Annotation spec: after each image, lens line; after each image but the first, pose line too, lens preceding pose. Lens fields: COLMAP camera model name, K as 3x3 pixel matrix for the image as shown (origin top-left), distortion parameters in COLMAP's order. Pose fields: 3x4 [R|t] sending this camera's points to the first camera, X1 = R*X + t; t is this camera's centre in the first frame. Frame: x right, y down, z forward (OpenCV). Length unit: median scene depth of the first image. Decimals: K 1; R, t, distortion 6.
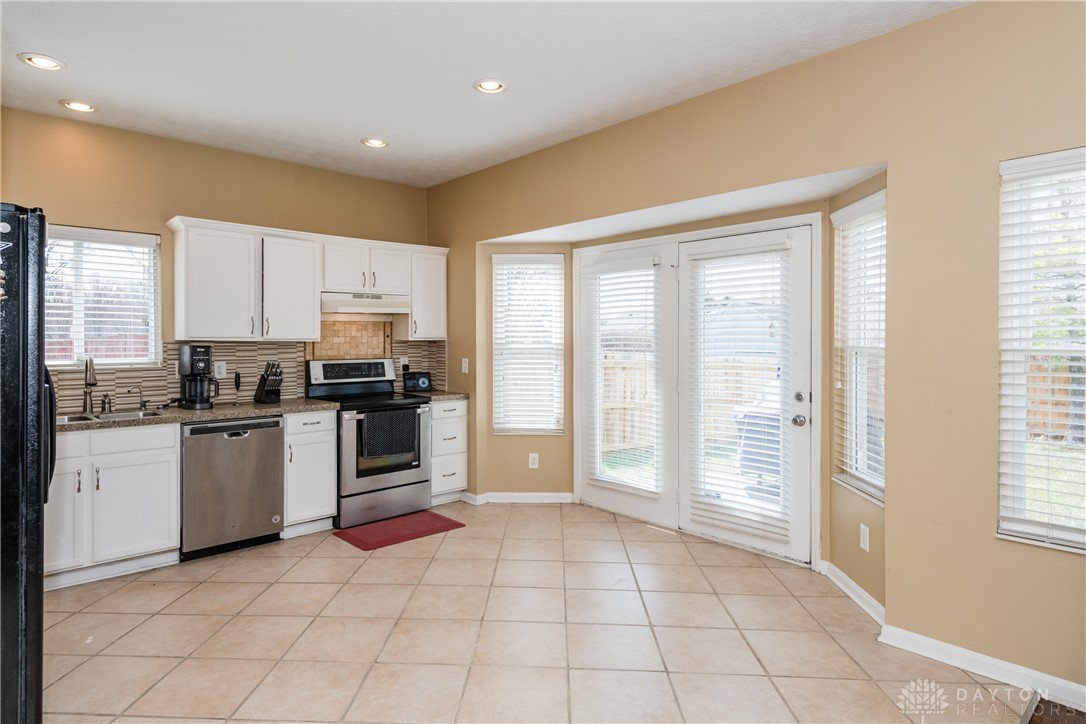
lens RADIAL K [[600.0, 0, 537.0], [0, 600.0, 336.6], [0, 0, 1]] dist [-0.030538, -0.004240]
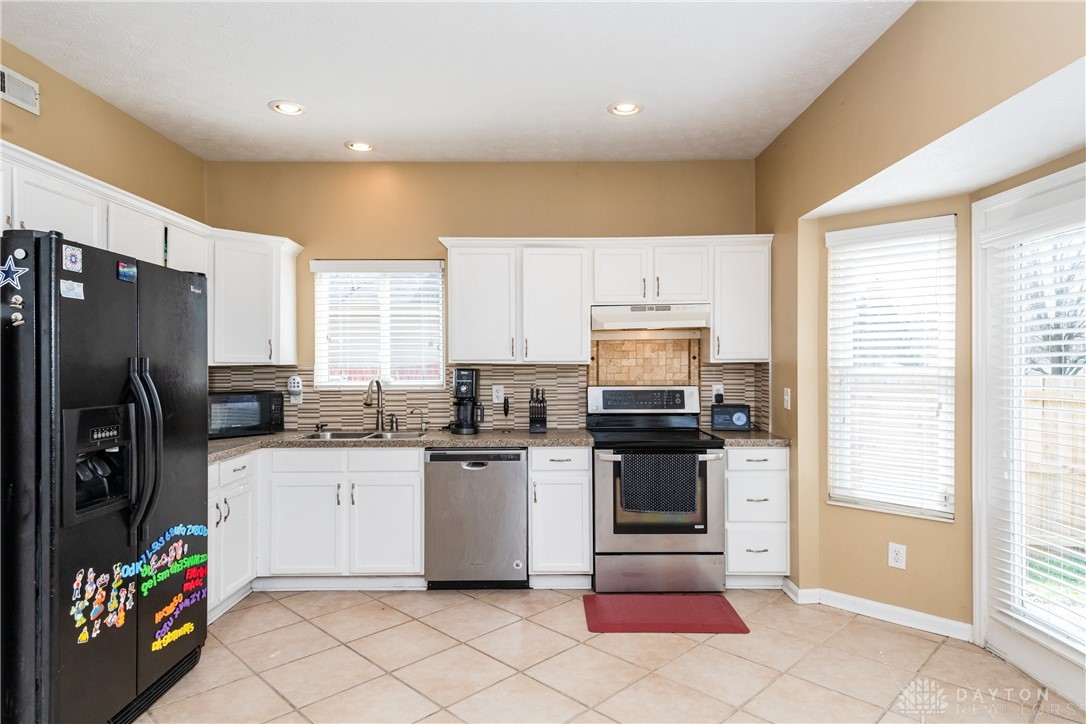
lens RADIAL K [[614.1, 0, 538.6], [0, 614.1, 366.2], [0, 0, 1]] dist [0.007313, -0.010861]
pose [[0.721698, 0.000988, -0.692207, 0.197832], [0.006270, 0.999949, 0.007965, 0.003729], [0.692180, -0.010088, 0.721655, 0.333933]]
